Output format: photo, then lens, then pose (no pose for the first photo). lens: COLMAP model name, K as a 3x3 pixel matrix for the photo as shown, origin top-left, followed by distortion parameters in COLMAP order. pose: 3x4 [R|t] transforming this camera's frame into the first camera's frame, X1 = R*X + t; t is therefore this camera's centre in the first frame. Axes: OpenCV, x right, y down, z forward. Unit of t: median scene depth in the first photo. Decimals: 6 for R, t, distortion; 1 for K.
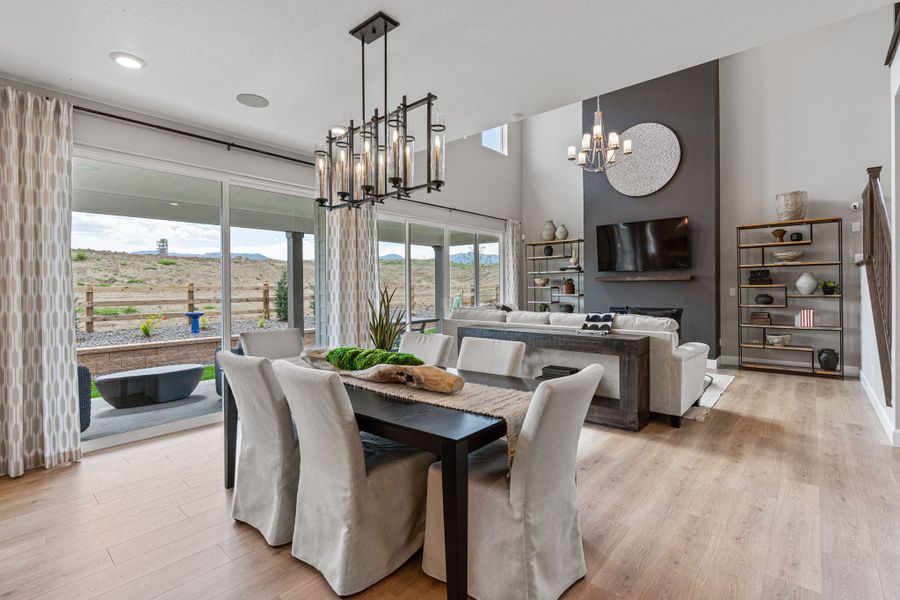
lens RADIAL K [[414.5, 0, 452.8], [0, 414.5, 292.3], [0, 0, 1]] dist [0.000341, -0.000039]
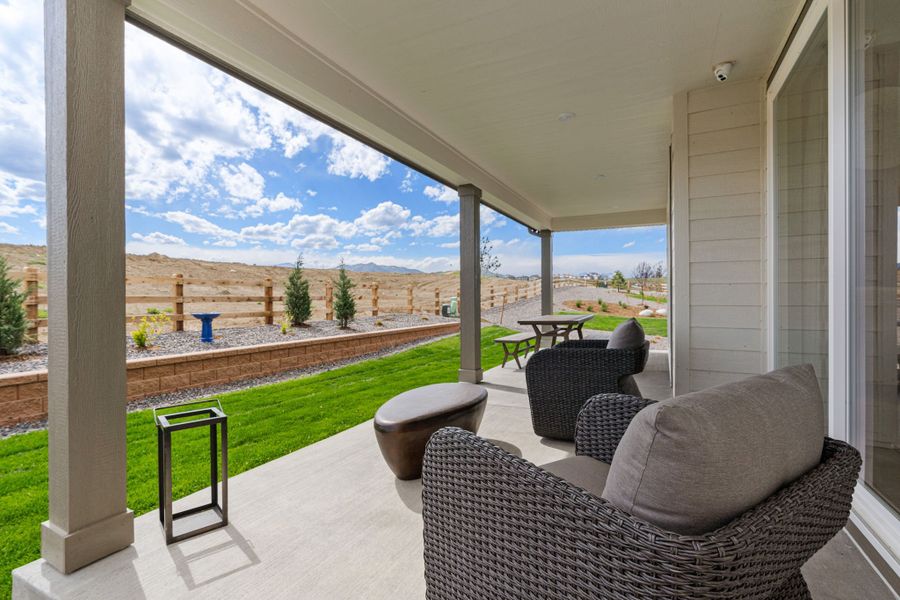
lens RADIAL K [[414.5, 0, 450.0], [0, 414.5, 300.7], [0, 0, 1]] dist [0.000341, -0.000039]
pose [[0.973107, 0.005733, 0.230281, -0.742136], [-0.004194, 0.999965, -0.007172, 0.060152], [-0.230315, 0.006014, 0.973098, 0.419266]]
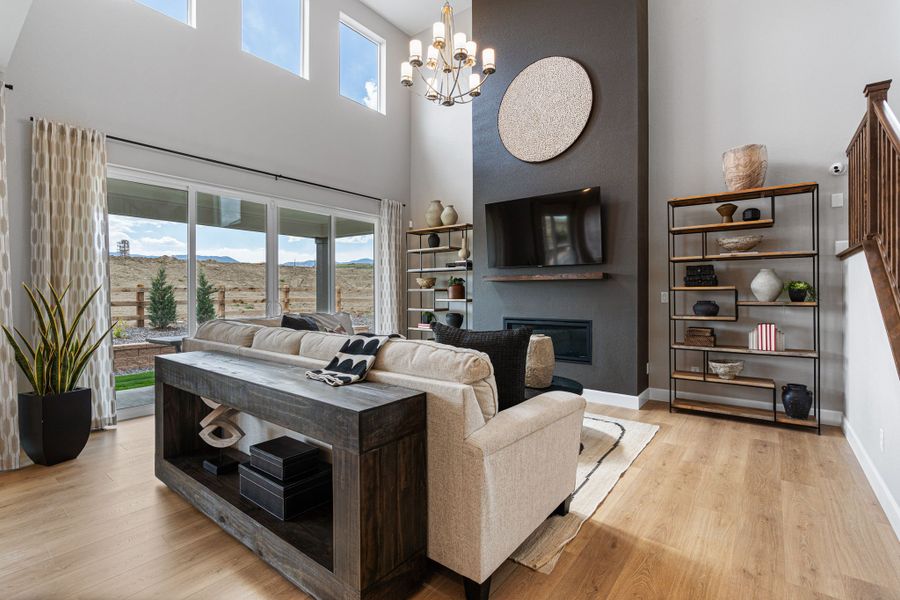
lens RADIAL K [[414.5, 0, 448.1], [0, 414.5, 295.4], [0, 0, 1]] dist [0.000341, -0.000039]
pose [[0.998674, 0.006980, 0.050996, 0.300939], [-0.006738, 0.999965, -0.004918, 0.002494], [-0.051028, 0.004568, 0.998687, 0.350854]]
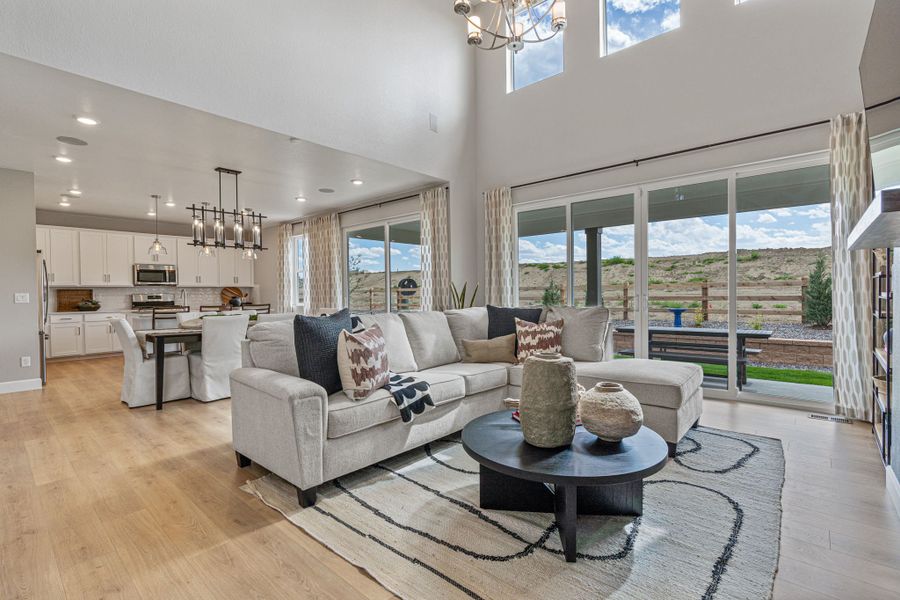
lens RADIAL K [[414.5, 0, 451.8], [0, 414.5, 298.2], [0, 0, 1]] dist [0.000341, -0.000039]
pose [[-0.008727, 0.022502, -0.999709, 0.807163], [-0.001854, 0.999745, 0.022519, 0.002396], [0.999960, 0.002050, -0.008683, 0.871276]]
